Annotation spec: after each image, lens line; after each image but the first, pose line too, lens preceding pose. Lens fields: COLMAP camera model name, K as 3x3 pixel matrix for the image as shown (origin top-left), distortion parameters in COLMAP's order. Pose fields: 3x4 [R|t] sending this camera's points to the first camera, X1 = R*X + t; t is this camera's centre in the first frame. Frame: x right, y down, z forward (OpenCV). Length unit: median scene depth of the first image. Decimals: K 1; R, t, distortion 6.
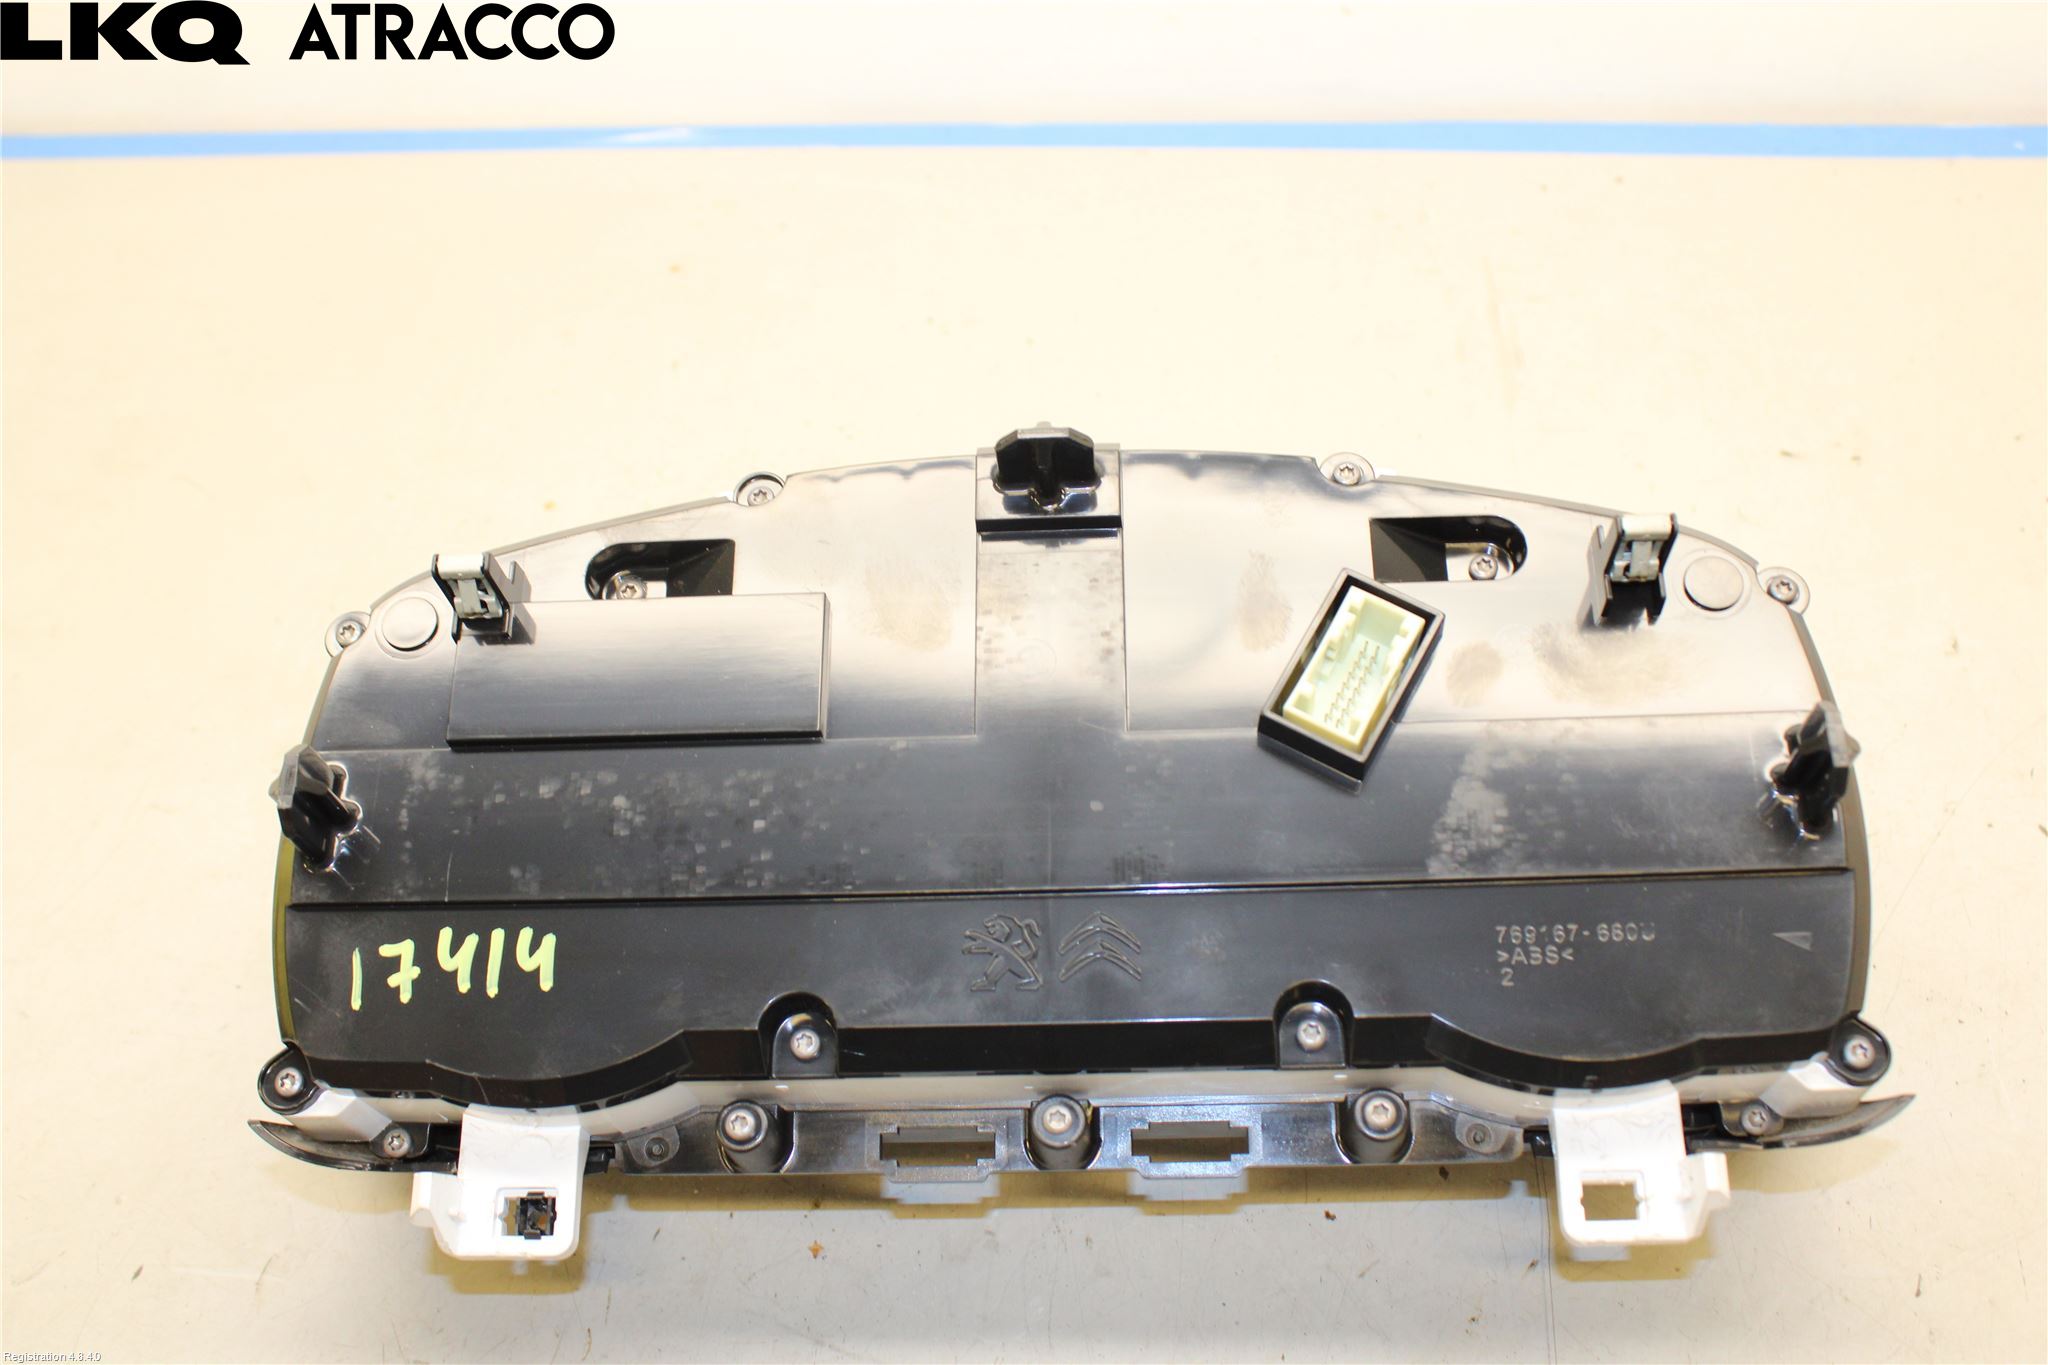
lens RADIAL K [[2179.0, 0, 1028.1], [0, 2179.0, 681.6], [0, 0, 1]] dist [-0.097886, 0.000000]
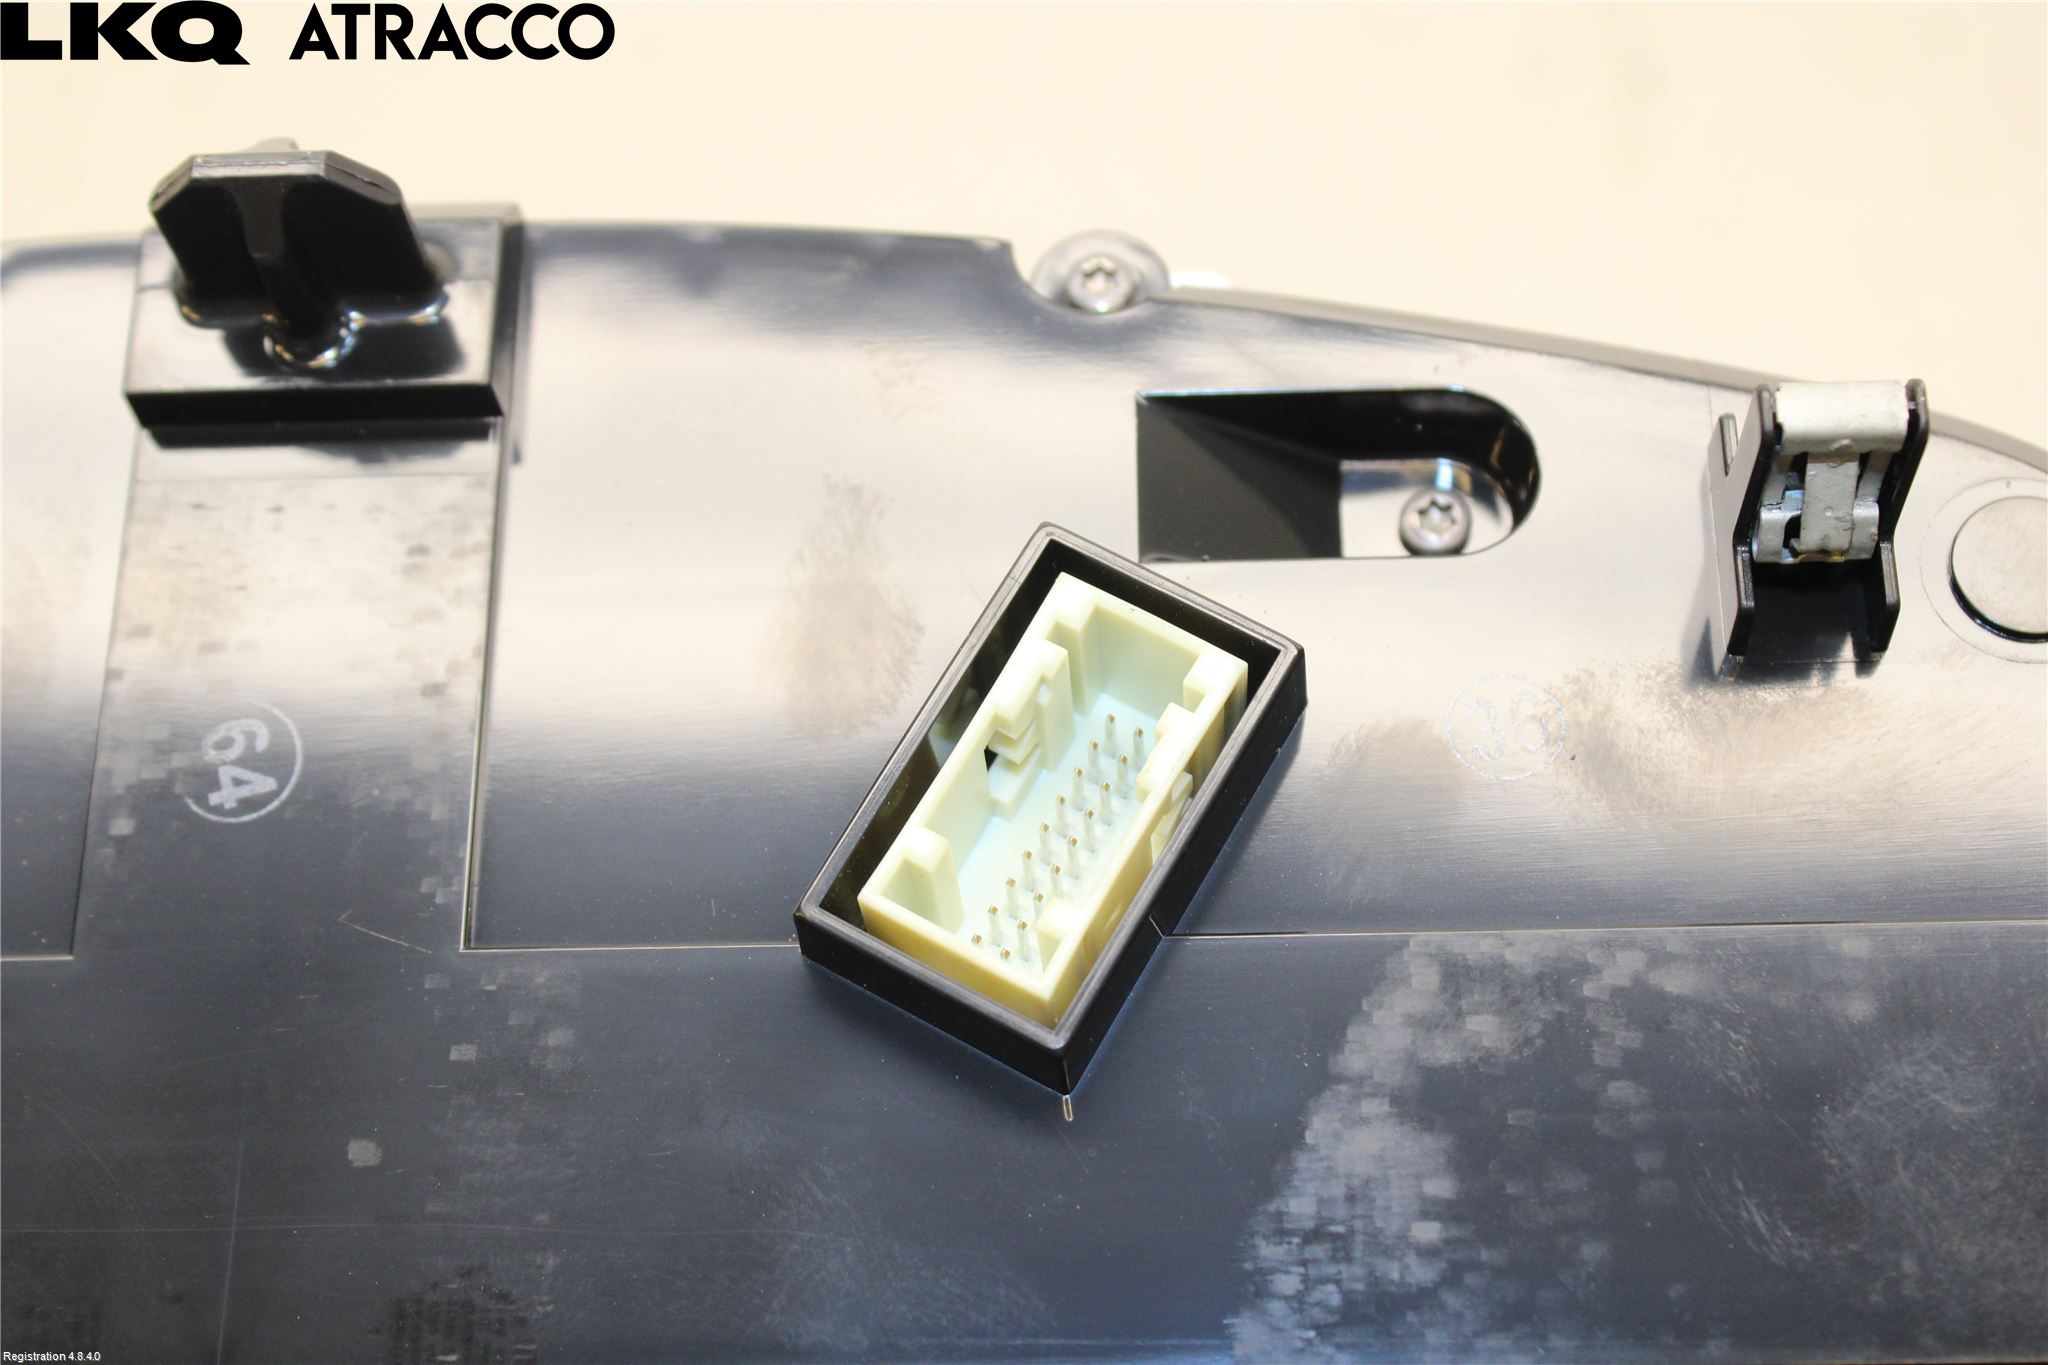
lens RADIAL K [[3287.1, 0, 1025.7], [0, 3287.1, 686.6], [0, 0, 1]] dist [0.012711, 0.000000]
pose [[0.999979, 0.006524, -0.000370, 0.143404], [-0.006521, 0.999959, 0.006297, -0.027498], [0.000411, -0.006294, 0.999980, 0.426408]]
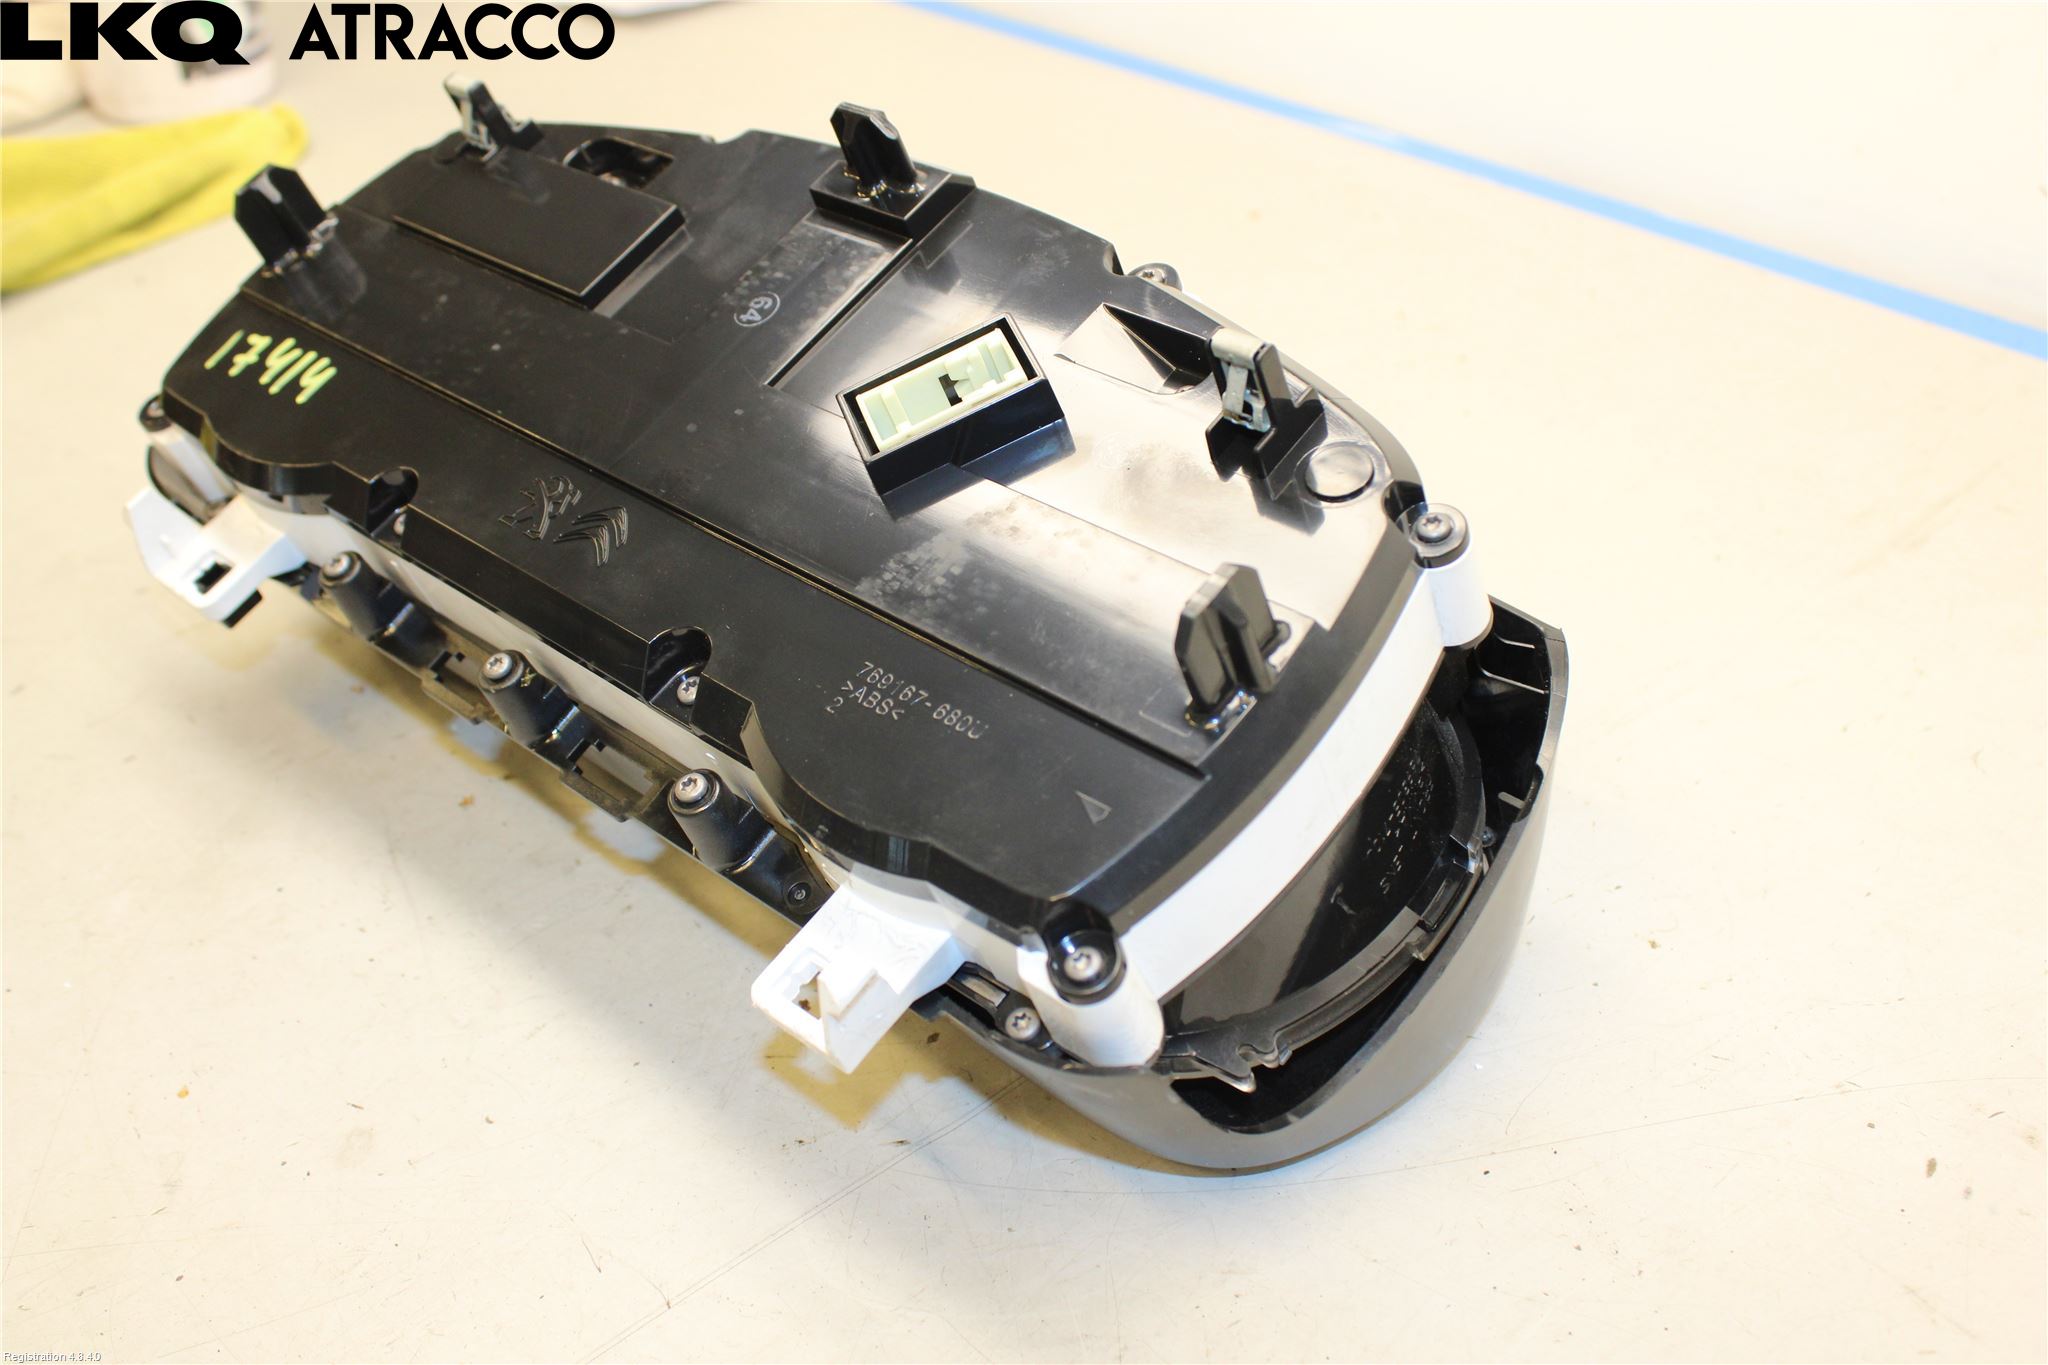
lens RADIAL K [[2179.0, 0, 1024.2], [0, 2179.0, 678.3], [0, 0, 1]] dist [-0.097886, 0.000000]
pose [[0.730959, 0.396668, -0.555295, 0.743676], [-0.468621, 0.883287, 0.014098, 0.072210], [0.496077, 0.249918, 0.831534, 0.259095]]
